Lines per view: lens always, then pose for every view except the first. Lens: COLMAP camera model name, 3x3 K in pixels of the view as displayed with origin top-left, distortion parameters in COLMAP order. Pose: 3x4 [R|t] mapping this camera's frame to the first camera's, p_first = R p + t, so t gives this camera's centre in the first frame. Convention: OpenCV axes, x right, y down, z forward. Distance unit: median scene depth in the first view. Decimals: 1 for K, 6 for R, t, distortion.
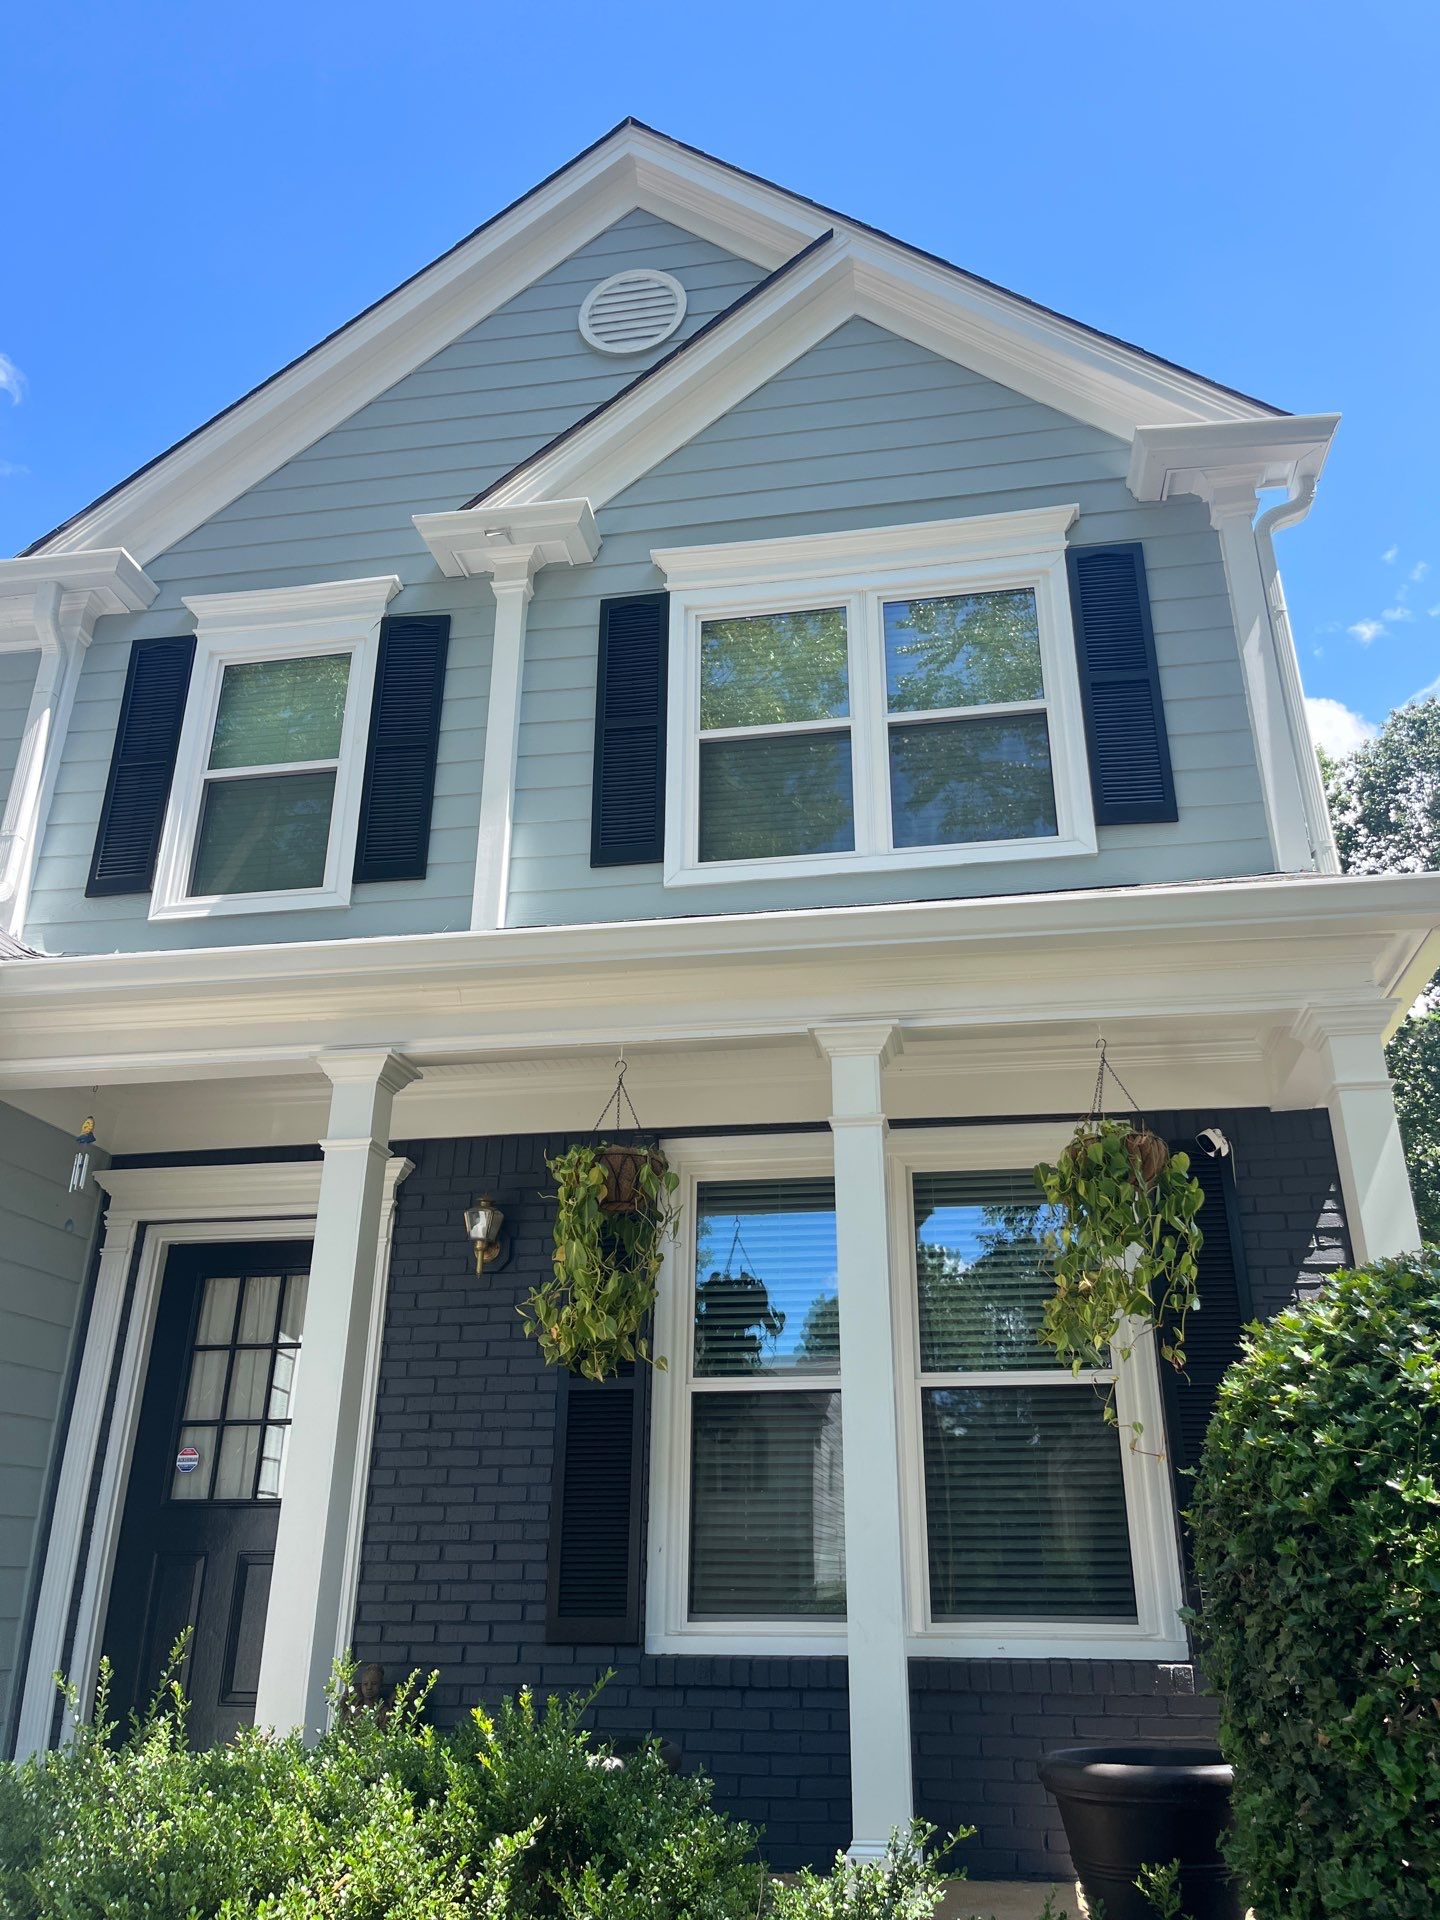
lens RADIAL K [[1441.4, 0, 746.6], [0, 1441.4, 957.5], [0, 0, 1]] dist [0.063705, -0.088700]
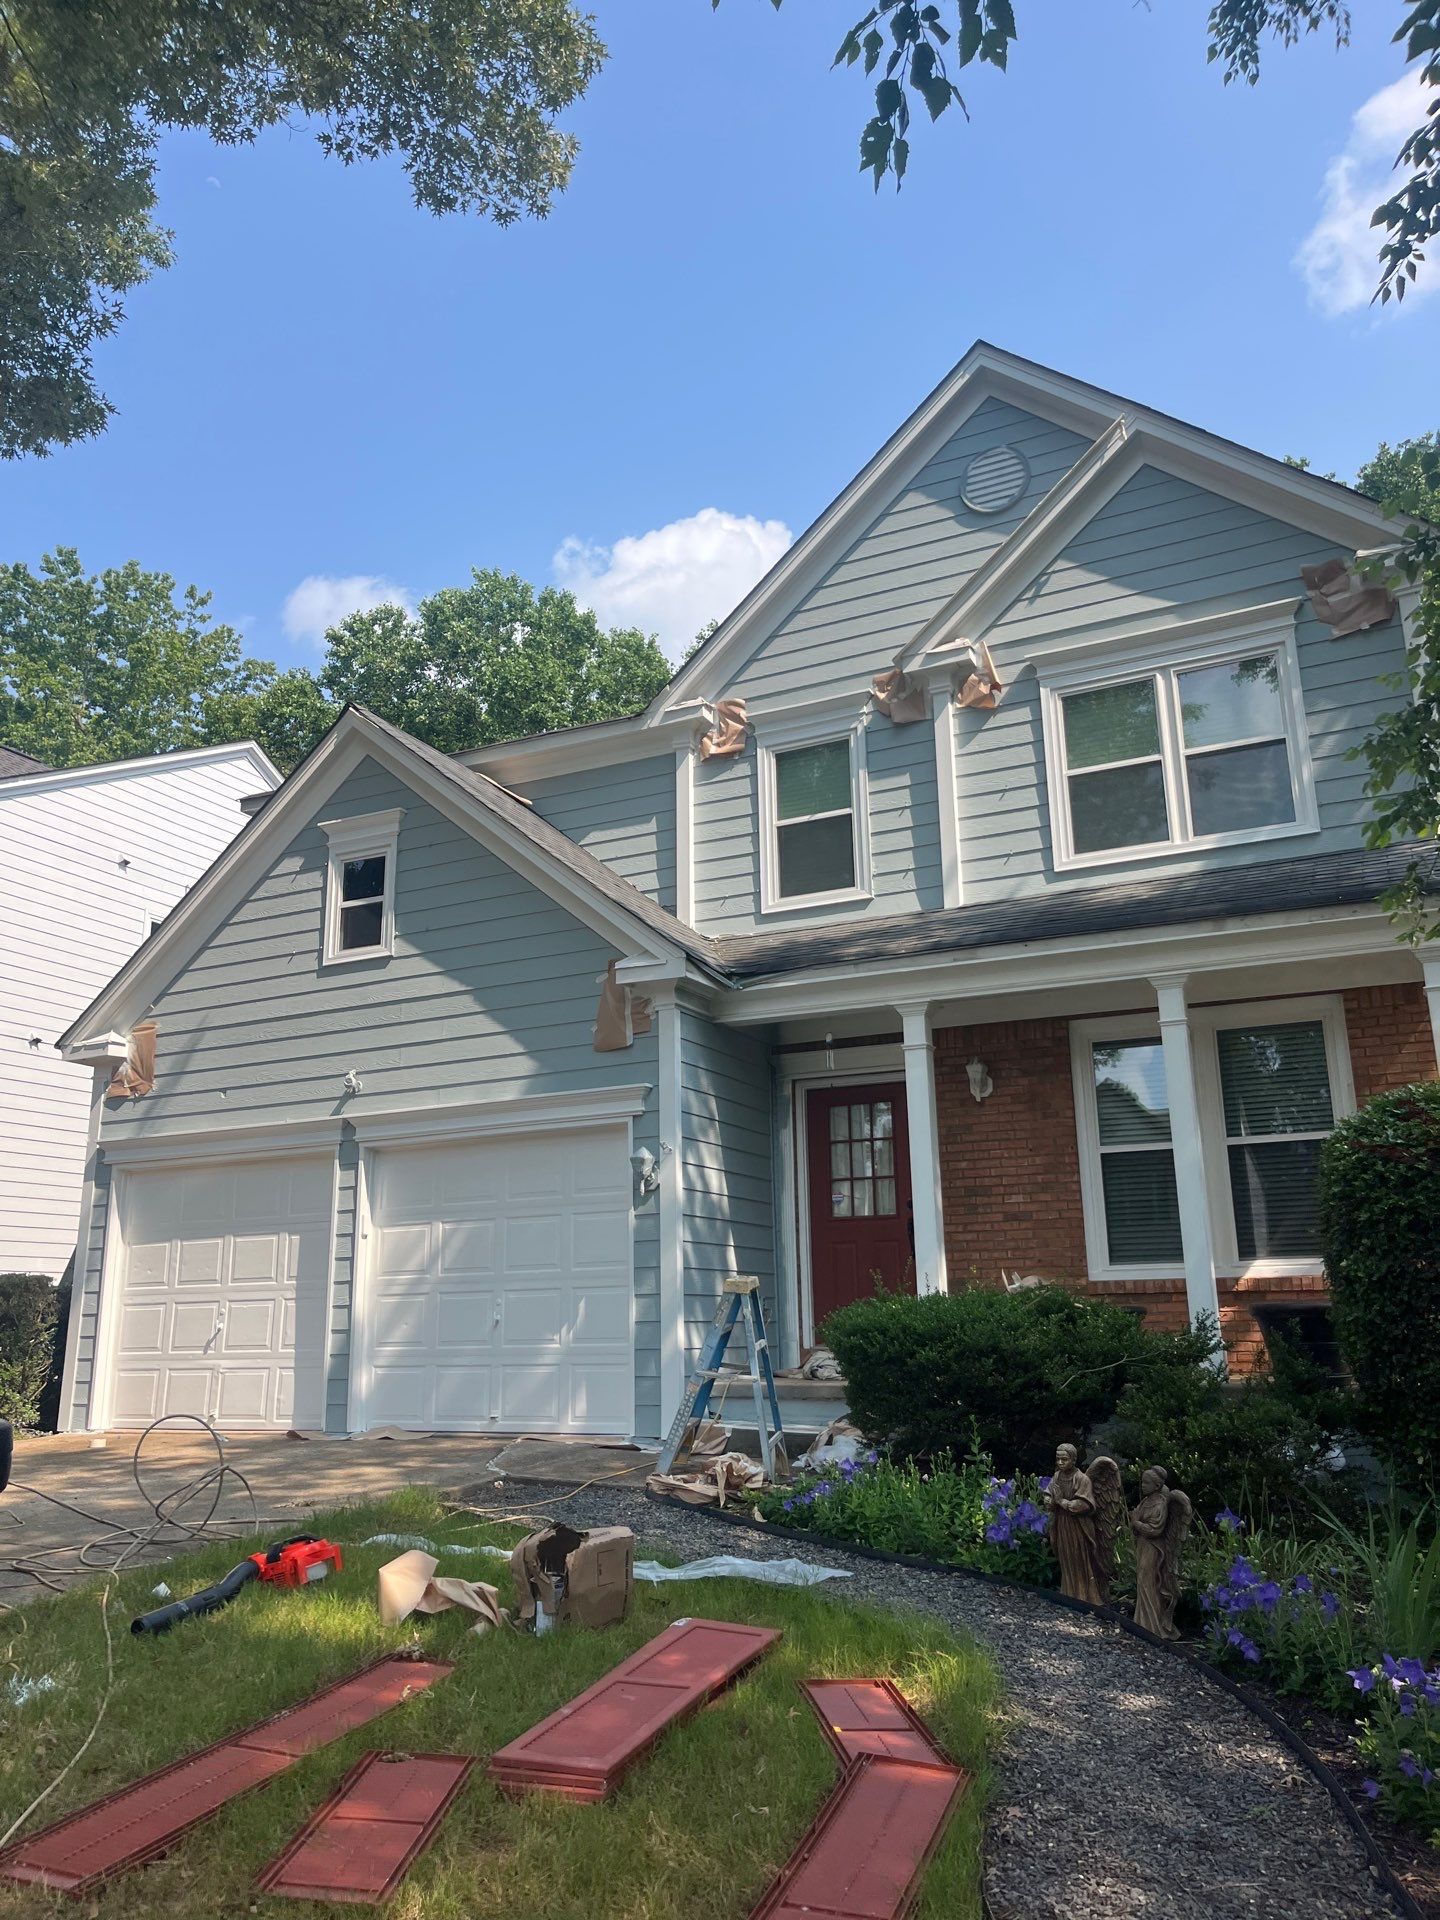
lens RADIAL K [[1463.8, 0, 716.4], [0, 1463.8, 962.9], [0, 0, 1]] dist [0.015397, 0.001388]
pose [[0.959127, -0.086279, -0.269502, 0.015381], [0.129508, 0.980627, 0.146964, -0.247000], [0.251601, -0.175860, 0.951720, -0.769457]]
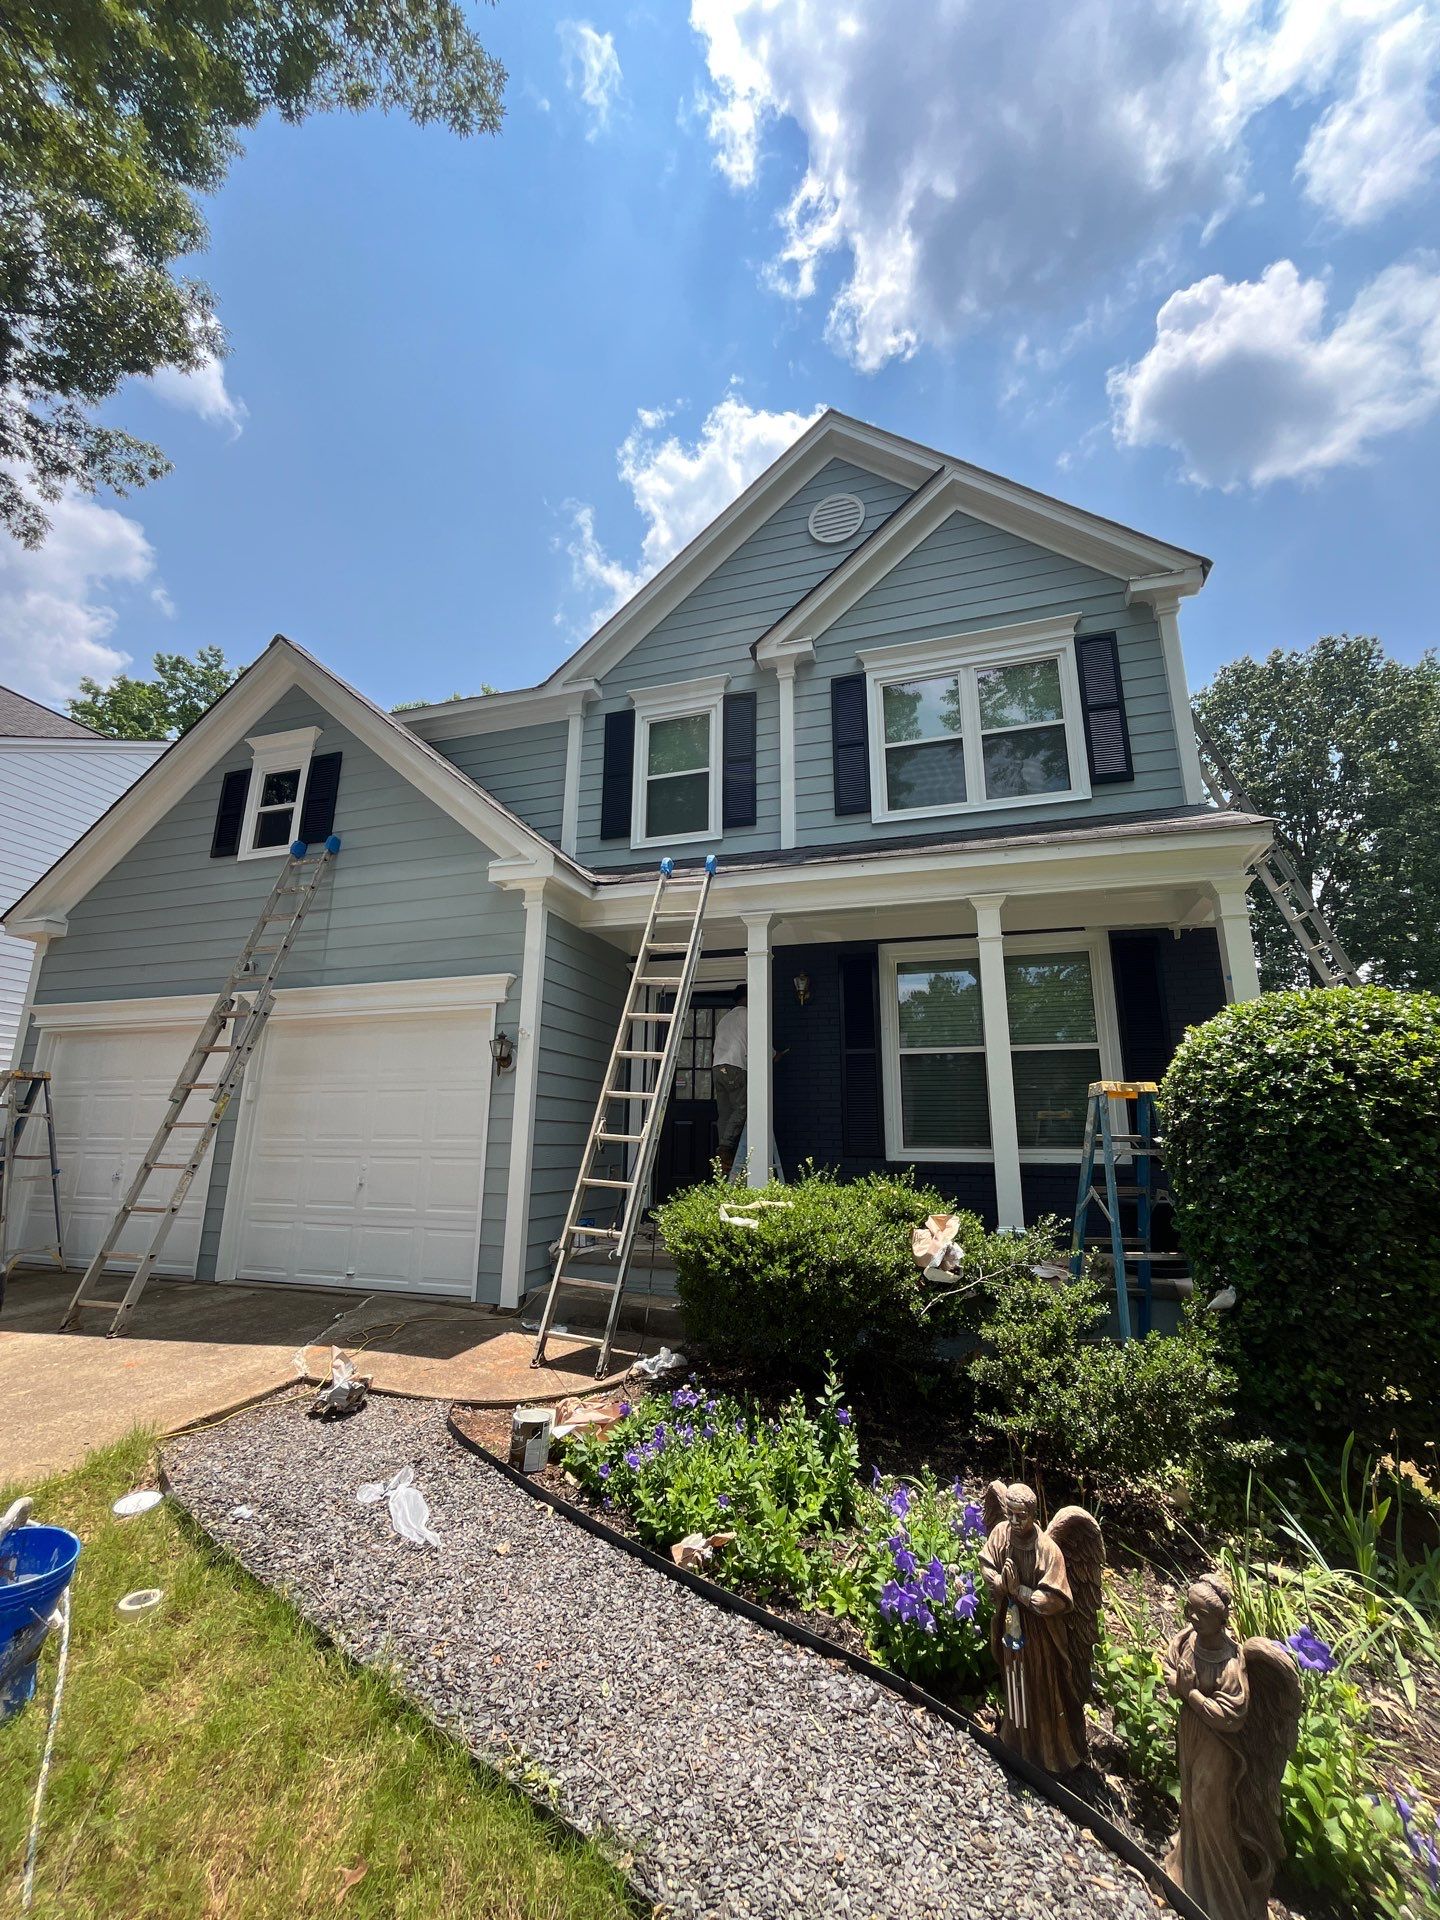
lens RADIAL K [[776.5, 0, 721.8], [0, 776.5, 963.0], [0, 0, 1]] dist [-0.005206, 0.000238]
pose [[0.990178, -0.025271, -0.137510, -0.122972], [0.049057, 0.983796, 0.172450, -0.053935], [0.130923, -0.177502, 0.975373, -0.164363]]
